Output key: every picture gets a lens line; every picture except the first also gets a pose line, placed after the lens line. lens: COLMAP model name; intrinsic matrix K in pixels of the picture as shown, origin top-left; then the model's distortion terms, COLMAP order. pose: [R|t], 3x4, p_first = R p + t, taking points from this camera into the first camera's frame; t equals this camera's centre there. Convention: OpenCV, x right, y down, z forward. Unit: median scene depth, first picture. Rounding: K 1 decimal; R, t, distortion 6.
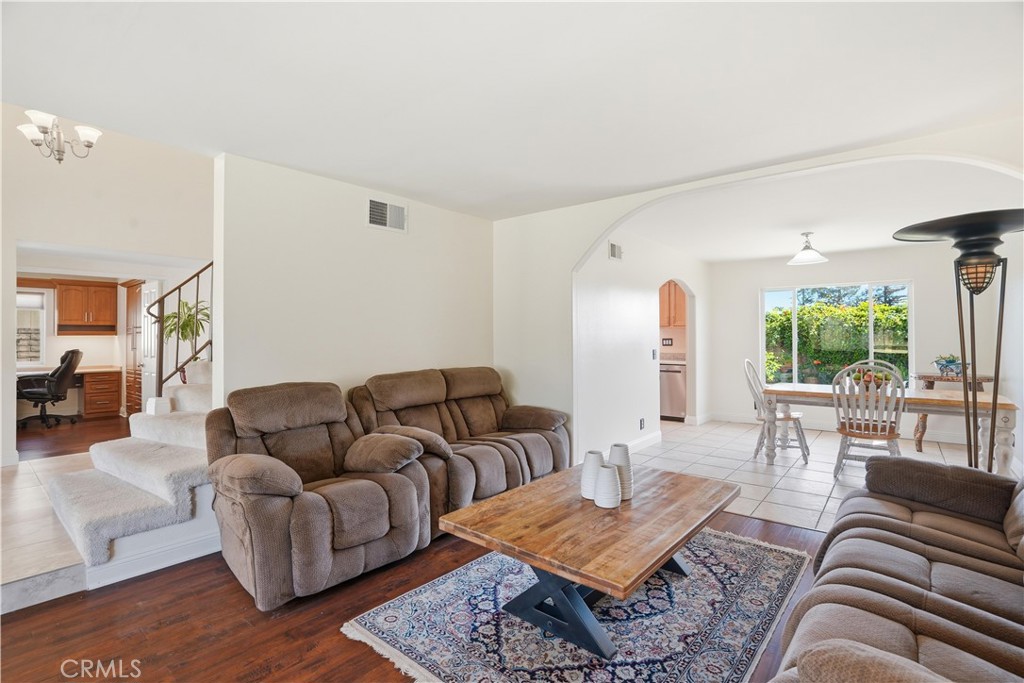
lens RADIAL K [[500.0, 0, 544.4], [0, 500.0, 339.2], [0, 0, 1]] dist [-0.013737, 0.000211]
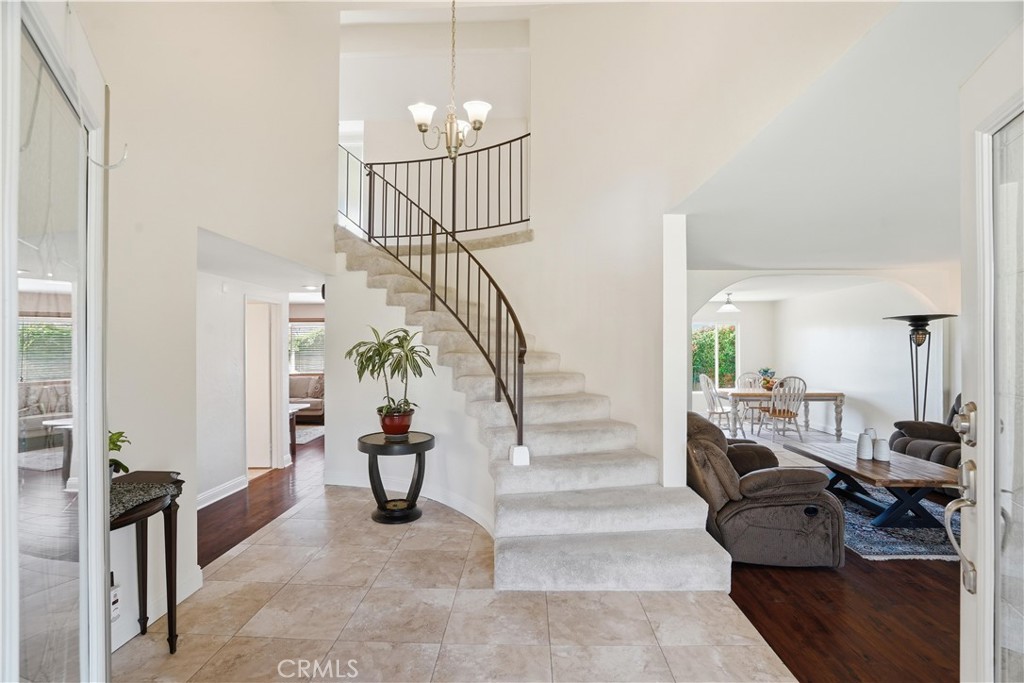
lens RADIAL K [[476.2, 0, 508.8], [0, 476.2, 345.2], [0, 0, 1]] dist [-0.054800, 0.016887]
pose [[0.779124, 0.001696, 0.626868, -0.748416], [0.001391, 0.999989, -0.004435, -0.033568], [-0.626868, 0.004327, 0.779113, 0.192525]]
